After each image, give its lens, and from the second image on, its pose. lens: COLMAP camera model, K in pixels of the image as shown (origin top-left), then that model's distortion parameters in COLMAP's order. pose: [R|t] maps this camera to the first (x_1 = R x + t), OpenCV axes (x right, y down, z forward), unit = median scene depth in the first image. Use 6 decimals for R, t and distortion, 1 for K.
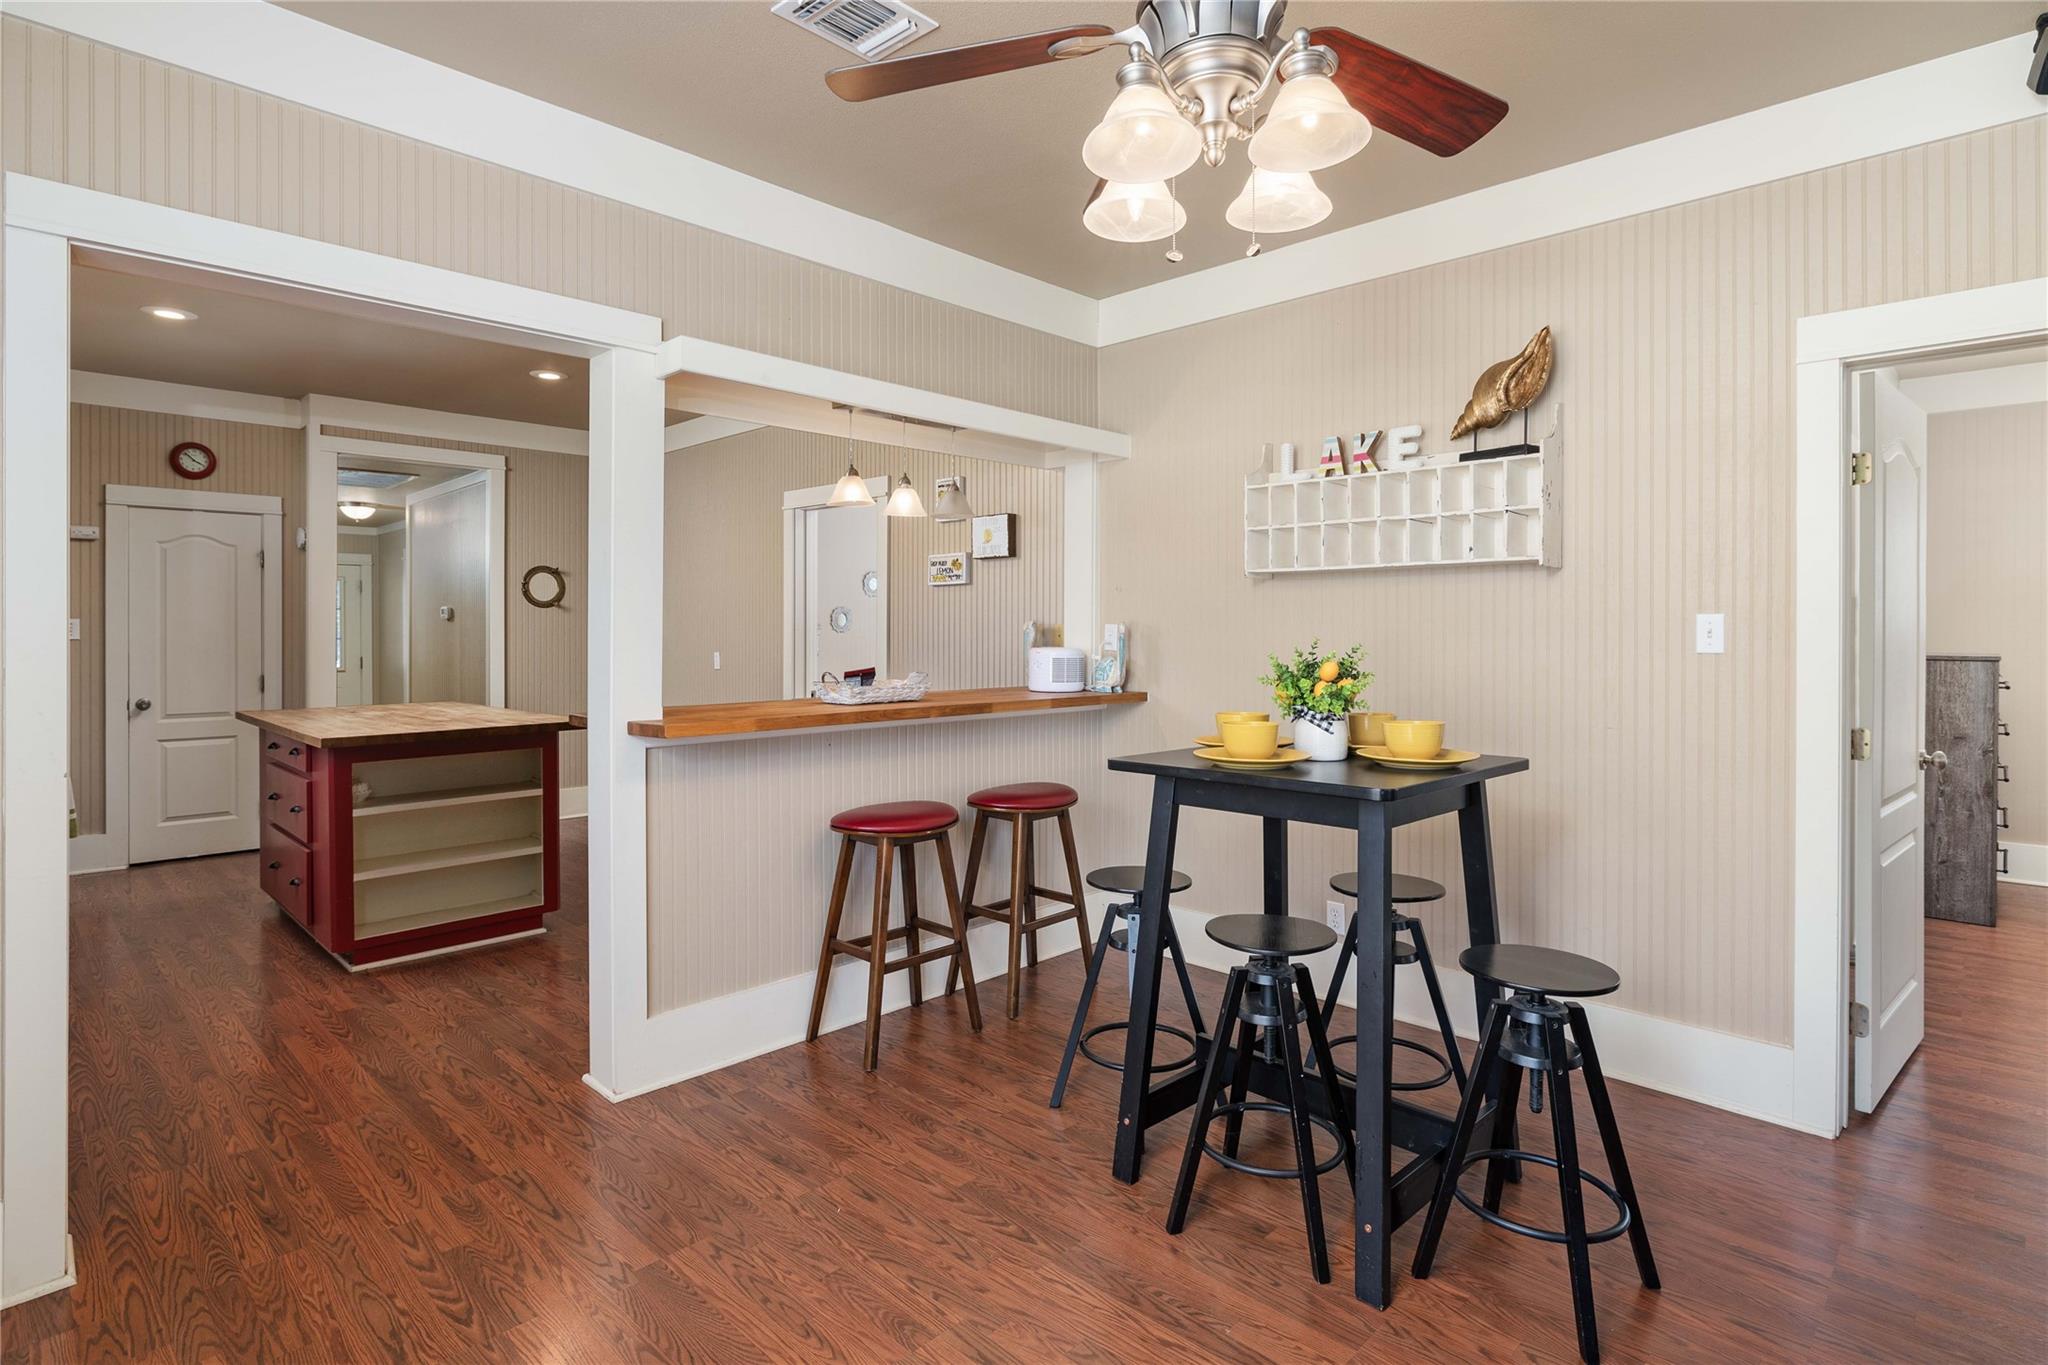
lens RADIAL K [[1014.8, 0, 1012.0], [0, 1014.8, 650.5], [0, 0, 1]] dist [-0.005396, -0.000279]
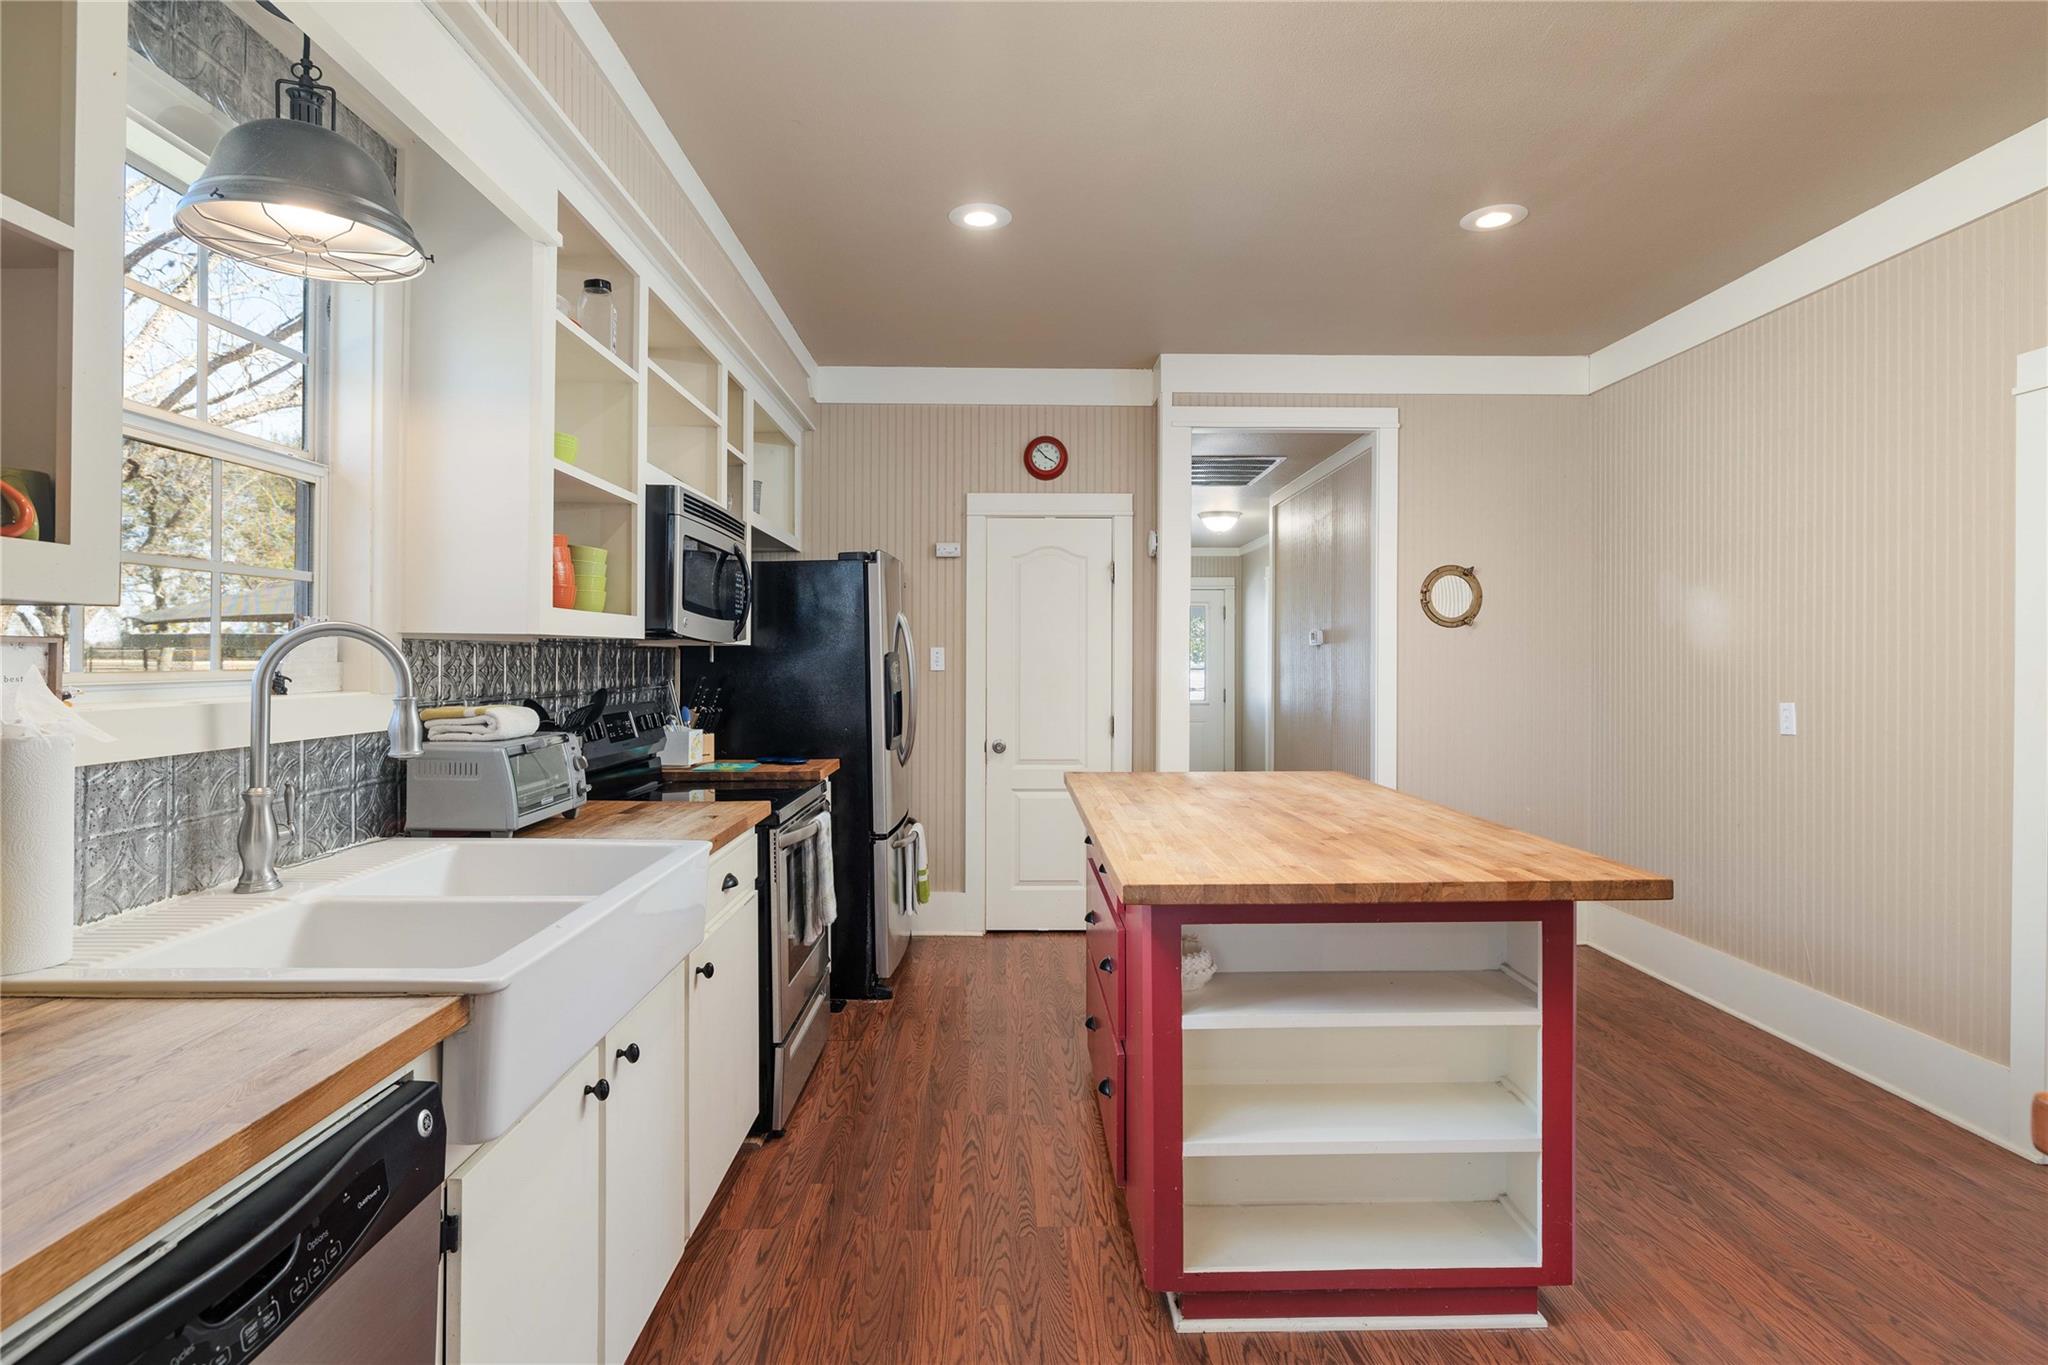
lens RADIAL K [[1012.4, 0, 1024.1], [0, 1012.4, 667.3], [0, 0, 1]] dist [-0.000898, 0.000333]
pose [[0.716751, 0.001172, -0.697328, -0.240811], [-0.010000, 0.999913, -0.008599, -0.007381], [0.697258, 0.013137, 0.716700, 0.392955]]
